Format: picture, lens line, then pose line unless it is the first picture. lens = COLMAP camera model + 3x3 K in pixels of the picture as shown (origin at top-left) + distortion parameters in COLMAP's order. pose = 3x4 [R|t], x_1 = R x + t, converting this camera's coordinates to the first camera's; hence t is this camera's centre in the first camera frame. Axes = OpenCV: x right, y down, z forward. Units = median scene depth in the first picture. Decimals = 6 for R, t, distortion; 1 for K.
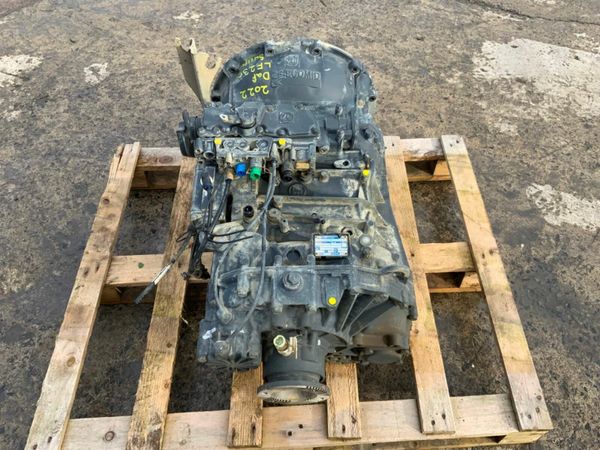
lens RADIAL K [[497.8, 0, 301.7], [0, 497.8, 224.6], [0, 0, 1]] dist [0.101452, -0.203521]
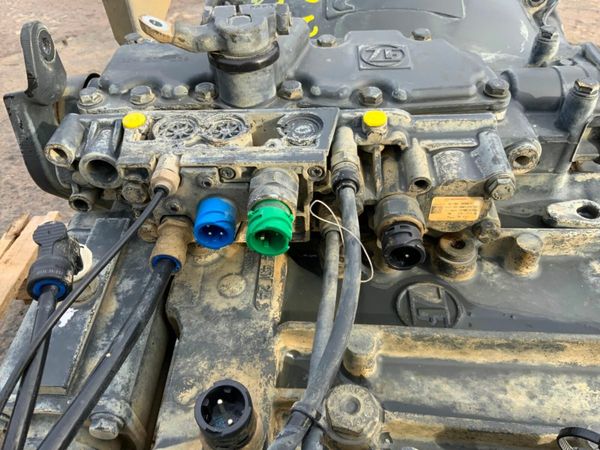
lens RADIAL K [[497.8, 0, 301.7], [0, 497.8, 224.6], [0, 0, 1]] dist [0.101452, -0.203521]
pose [[0.998243, -0.003579, -0.059142, -0.058872], [-0.010237, 0.972741, -0.231668, -0.046559], [0.058359, 0.231866, 0.970996, 0.707815]]
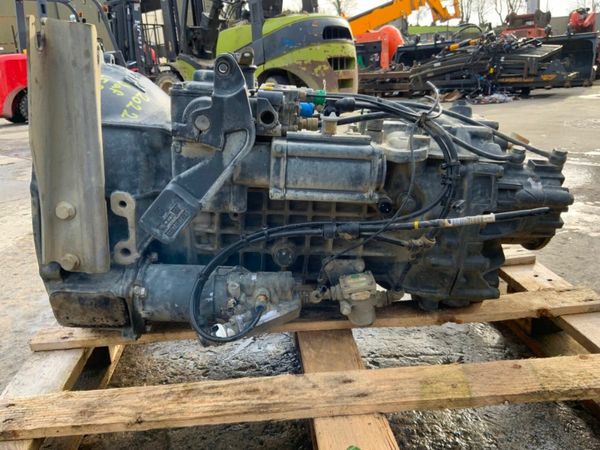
lens RADIAL K [[497.8, 0, 301.7], [0, 497.8, 224.6], [0, 0, 1]] dist [0.101452, -0.203521]
pose [[-0.034839, -0.314624, 0.948577, -0.754166], [0.819633, 0.534087, 0.207249, -0.159547], [-0.571828, 0.784705, 0.239269, 0.899203]]
